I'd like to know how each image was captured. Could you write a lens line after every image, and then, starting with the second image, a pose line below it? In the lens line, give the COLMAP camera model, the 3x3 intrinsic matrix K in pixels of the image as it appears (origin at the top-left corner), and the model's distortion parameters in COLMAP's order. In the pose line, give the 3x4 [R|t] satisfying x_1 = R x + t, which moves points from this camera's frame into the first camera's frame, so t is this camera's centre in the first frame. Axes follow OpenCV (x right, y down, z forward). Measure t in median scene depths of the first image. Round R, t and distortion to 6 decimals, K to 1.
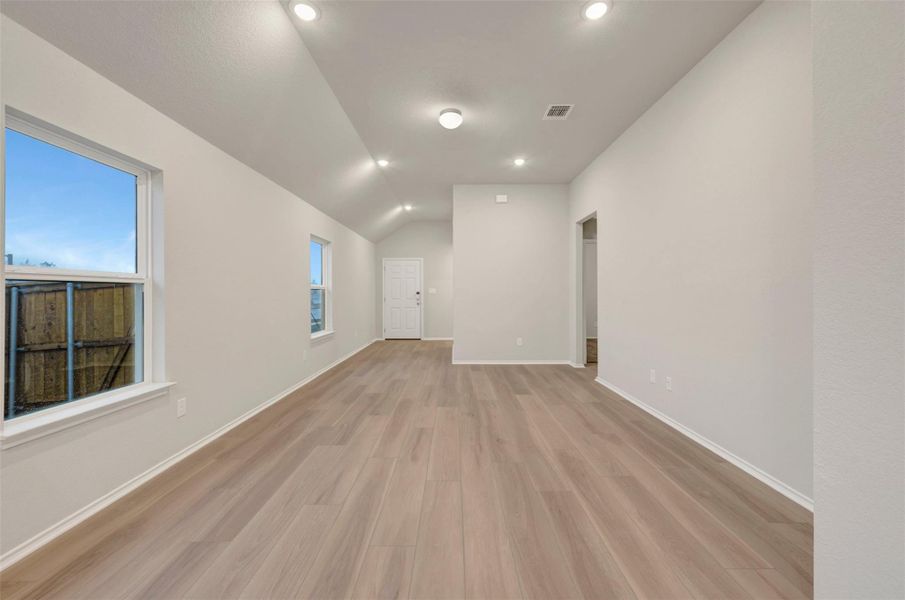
lens RADIAL K [[359.4, 0, 454.6], [0, 359.4, 301.8], [0, 0, 1]] dist [0.001482, -0.000600]
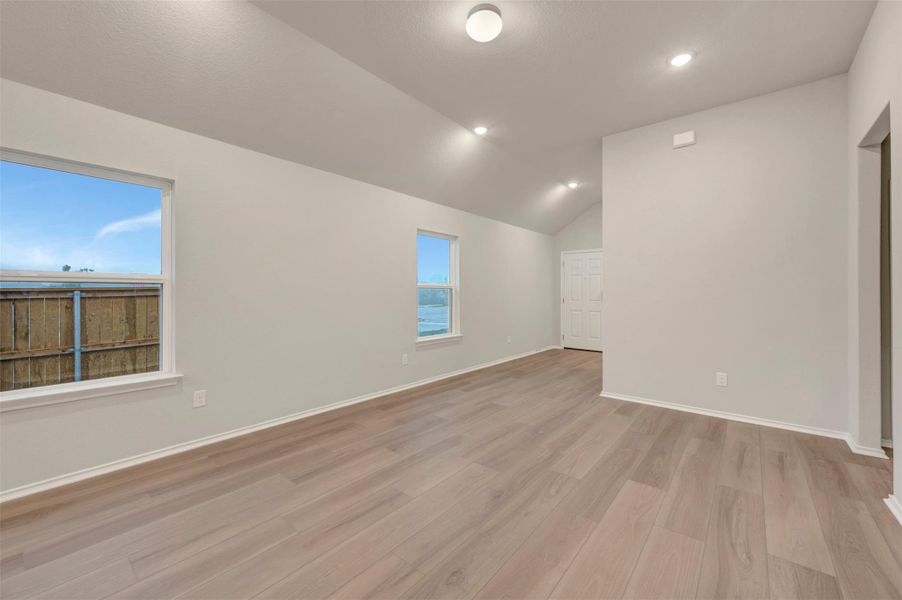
lens RADIAL K [[358.2, 0, 455.3], [0, 358.2, 297.9], [0, 0, 1]] dist [0.001482, -0.000600]
pose [[0.771289, 0.014282, -0.636325, 0.242163], [-0.020424, 0.999789, -0.002316, -0.009250], [0.636157, 0.014783, 0.771418, 0.316301]]
